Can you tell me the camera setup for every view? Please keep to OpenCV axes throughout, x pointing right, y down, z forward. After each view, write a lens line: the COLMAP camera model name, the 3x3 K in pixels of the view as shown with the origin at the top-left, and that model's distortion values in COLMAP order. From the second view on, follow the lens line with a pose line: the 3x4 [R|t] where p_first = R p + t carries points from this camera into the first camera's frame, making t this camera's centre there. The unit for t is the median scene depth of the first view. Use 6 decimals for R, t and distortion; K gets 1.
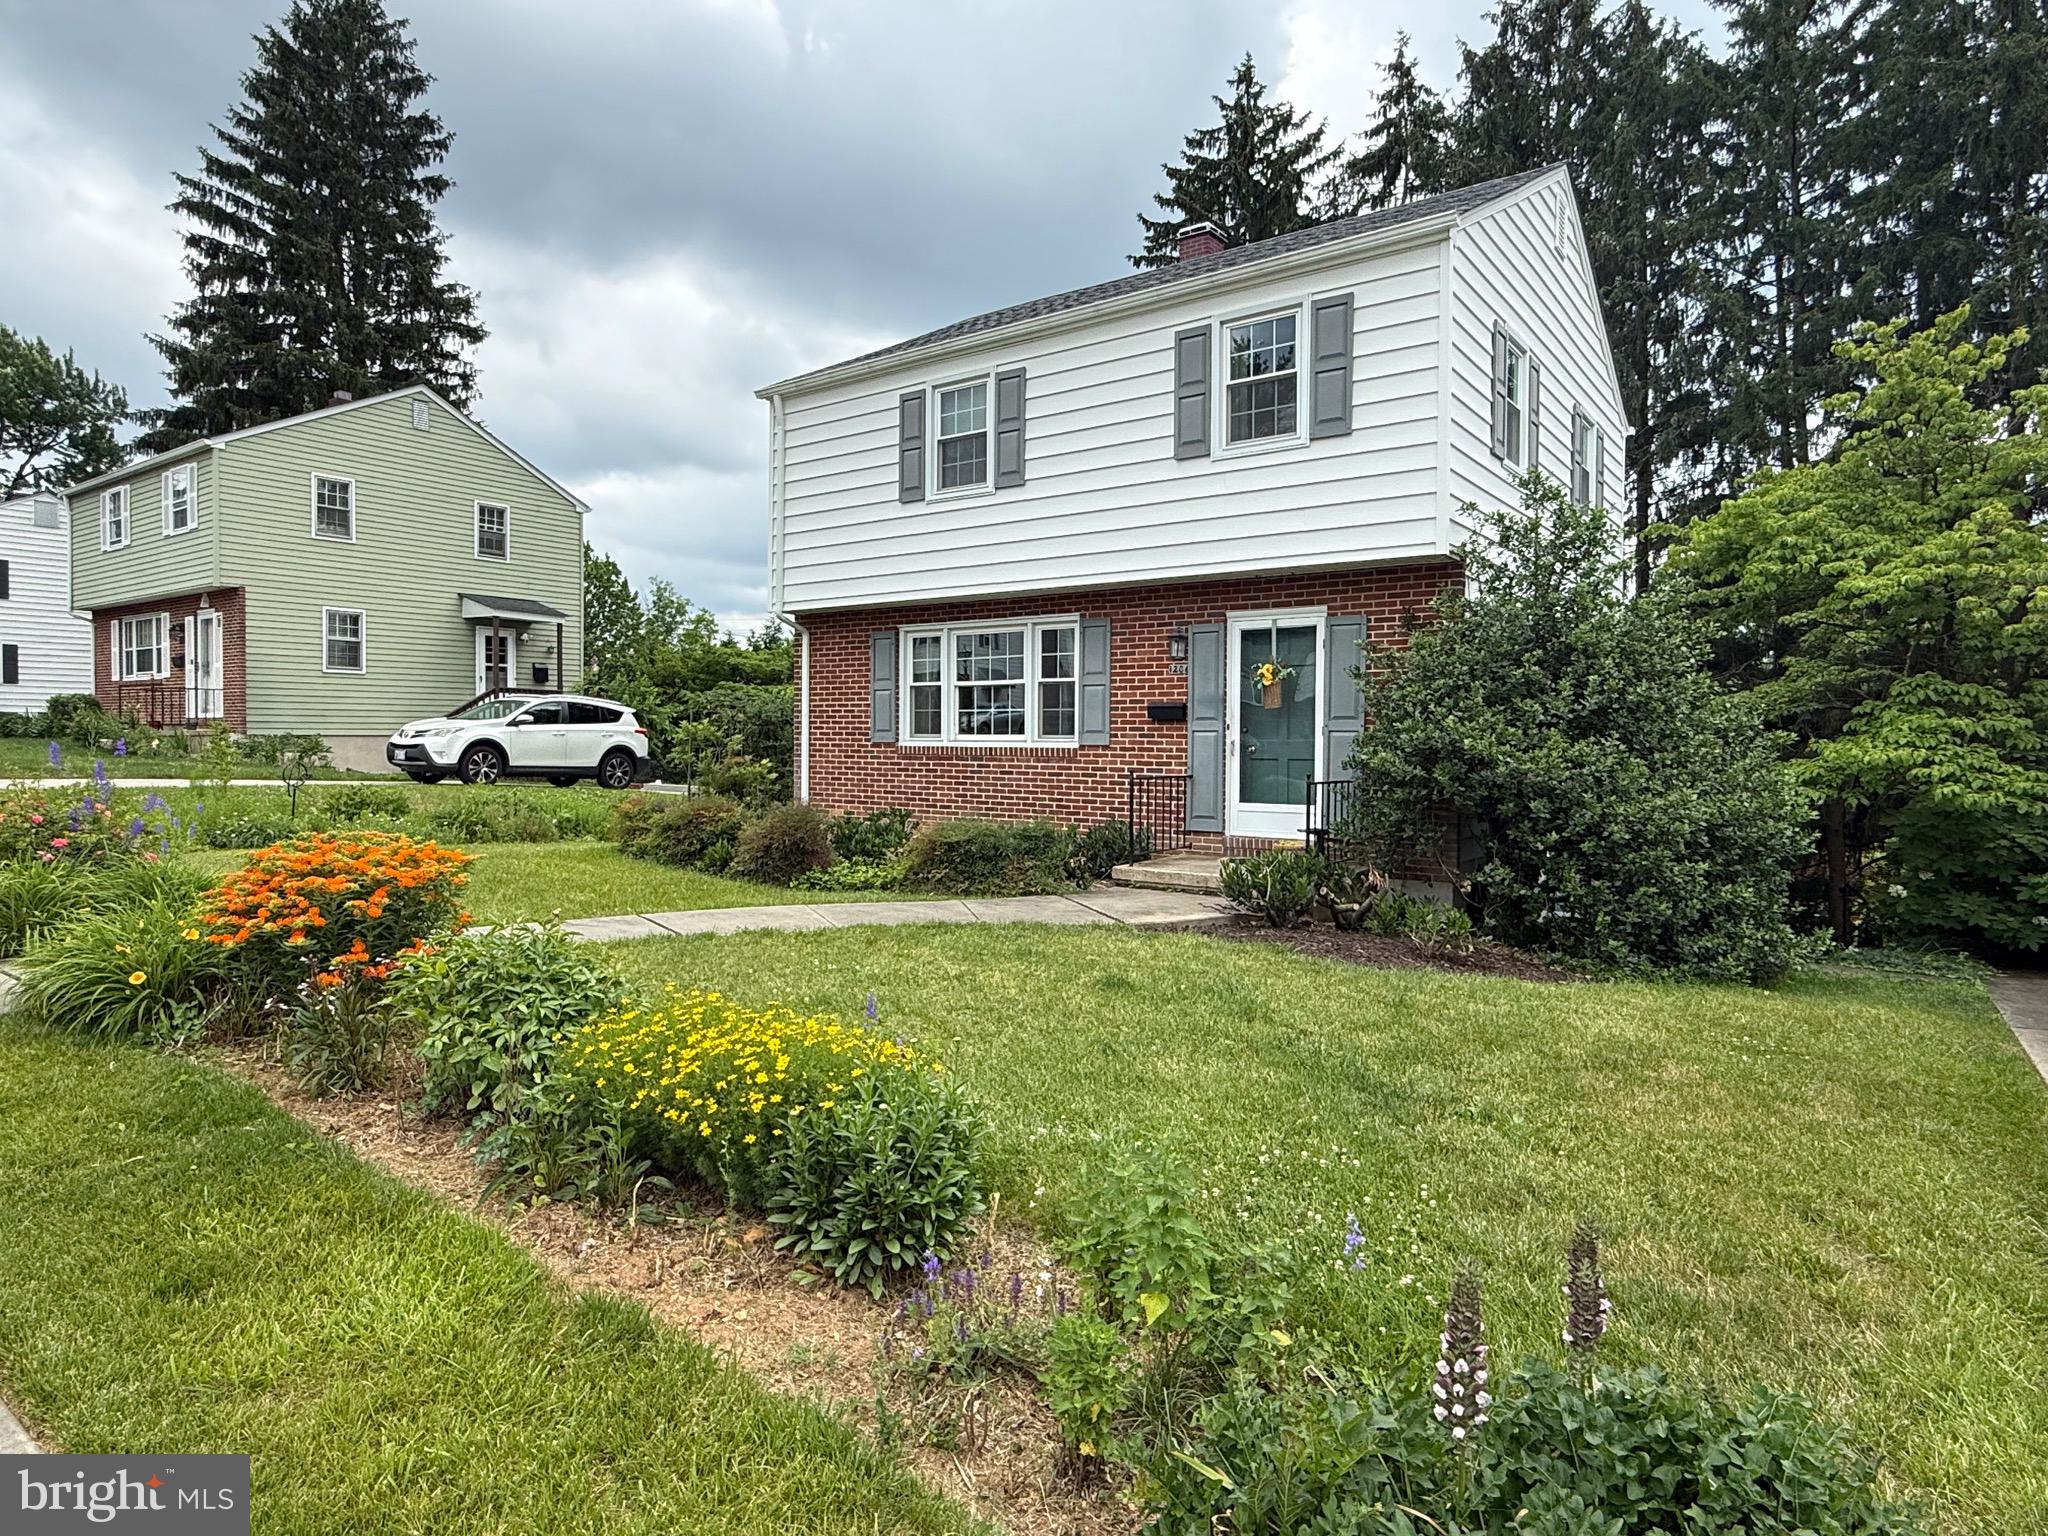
lens RADIAL K [[1187.9, 0, 1024.0], [0, 1187.9, 768.0], [0, 0, 1]] dist [-0.000084, 0.000835]
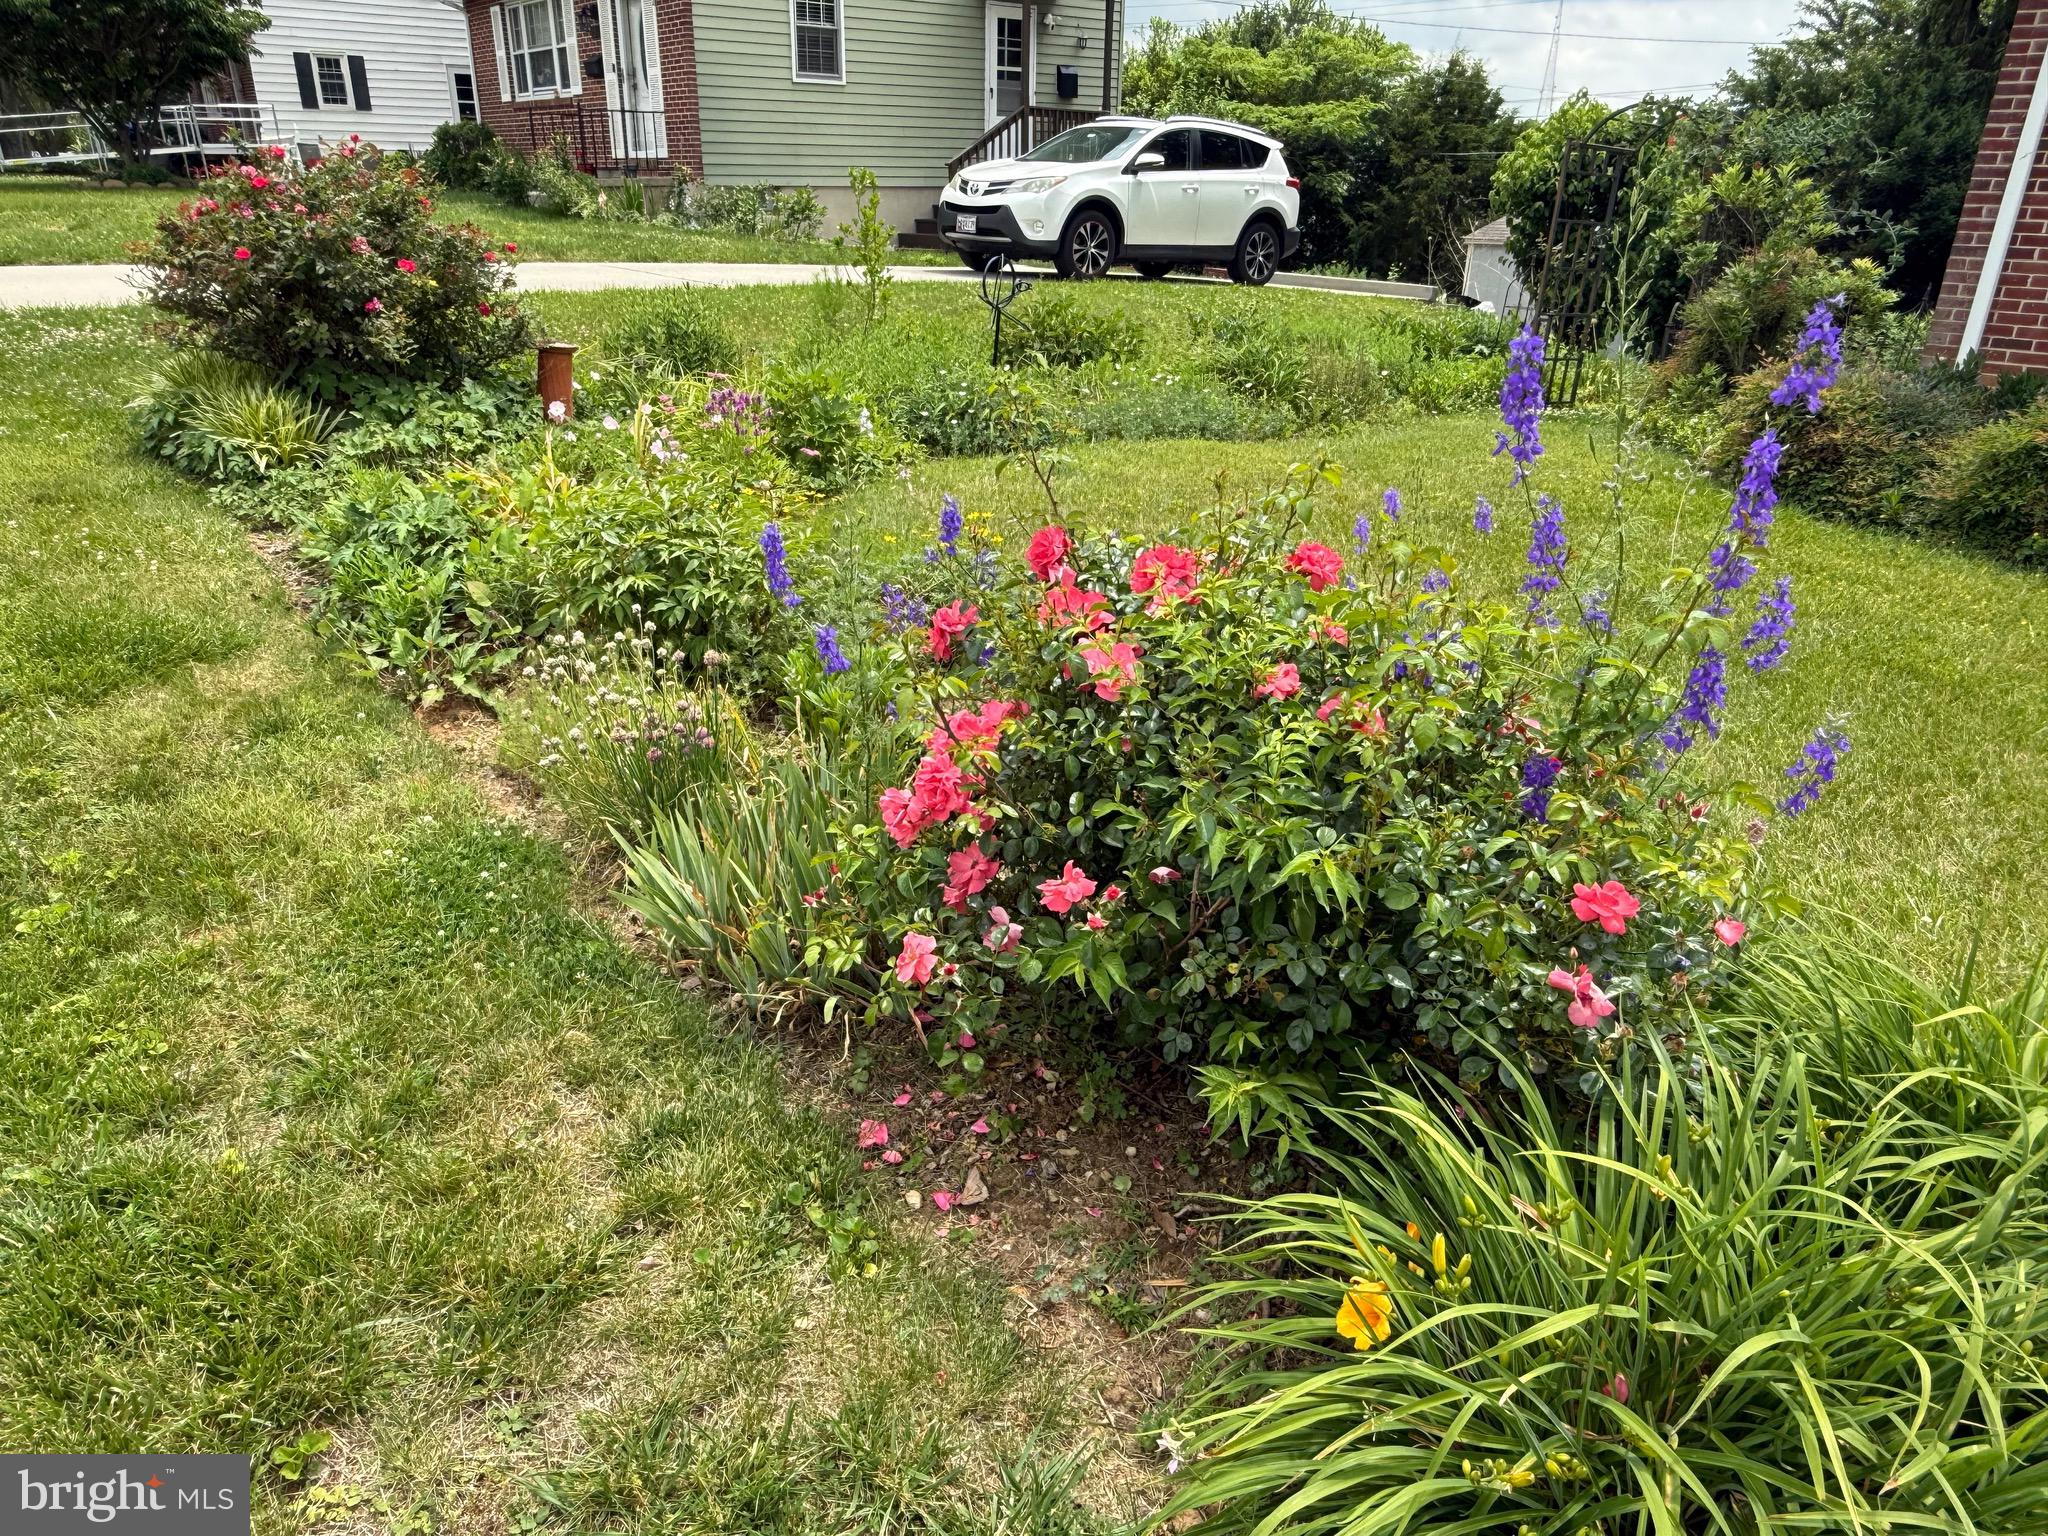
lens RADIAL K [[1352.9, 0, 1024.0], [0, 1352.9, 768.0], [0, 0, 1]] dist [-0.000234, -0.000953]
pose [[0.964283, 0.109345, -0.241251, -0.474784], [-0.011614, 0.927393, 0.373909, -0.019346], [0.264619, -0.357752, 0.895539, 0.440314]]
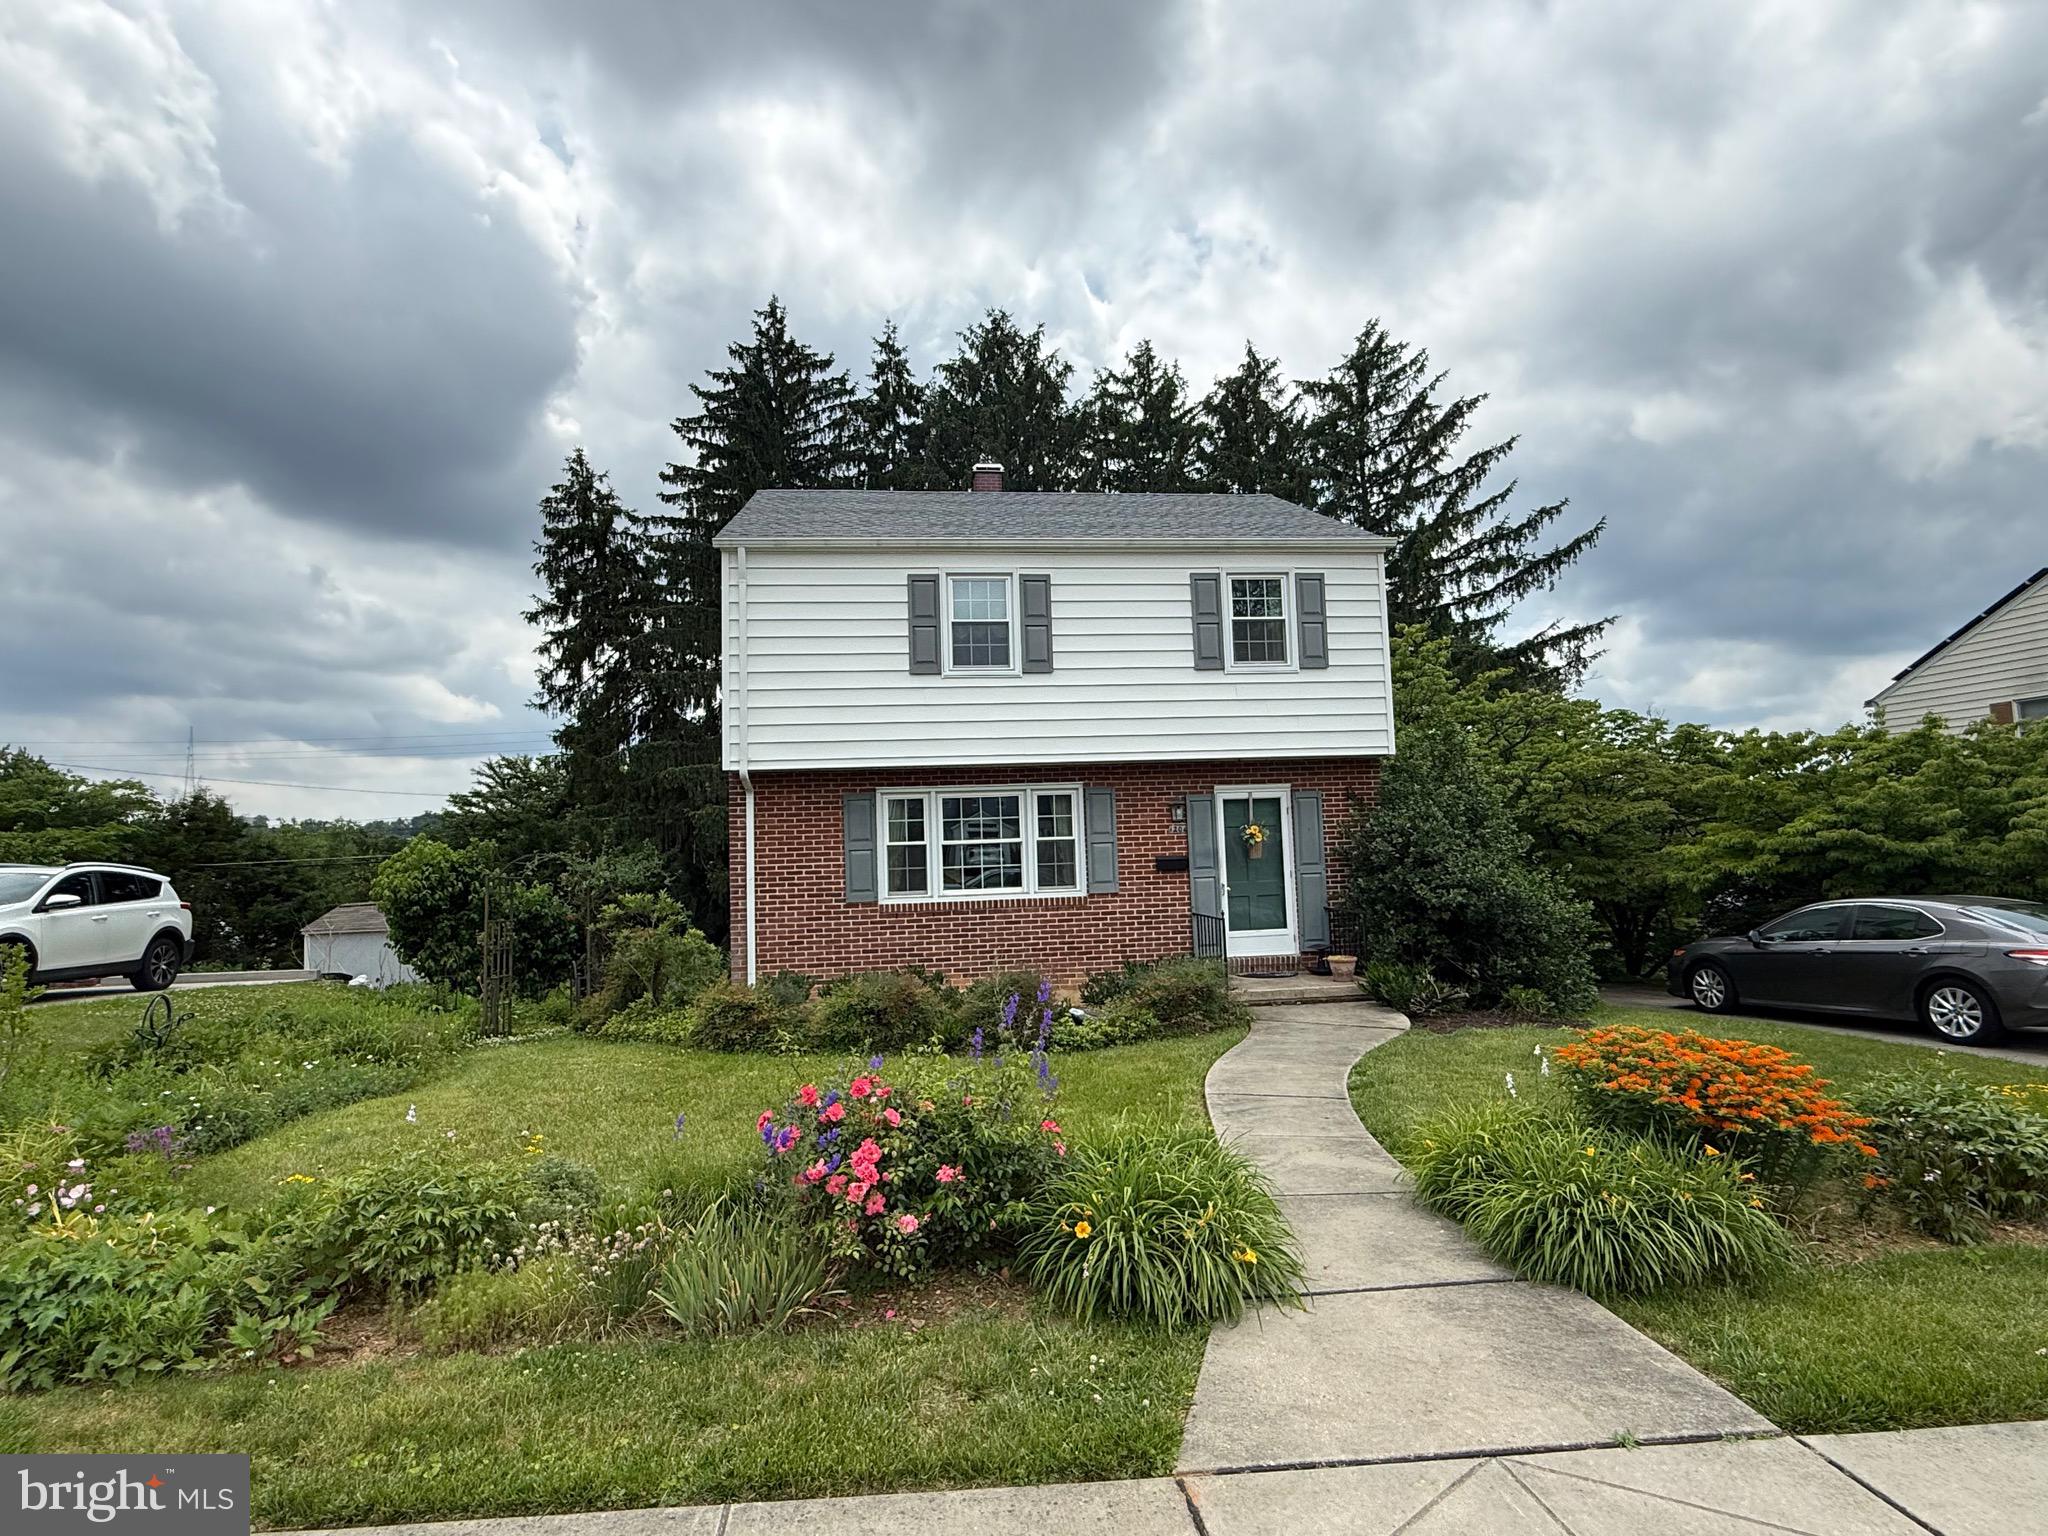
lens RADIAL K [[1015.0, 0, 1020.2], [0, 1015.0, 768.4], [0, 0, 1]] dist [0.000673, -0.000236]
pose [[0.726546, 0.022444, 0.686751, -0.709666], [0.054587, 0.994422, -0.090248, -0.056805], [-0.684946, 0.103057, 0.721268, 0.314032]]
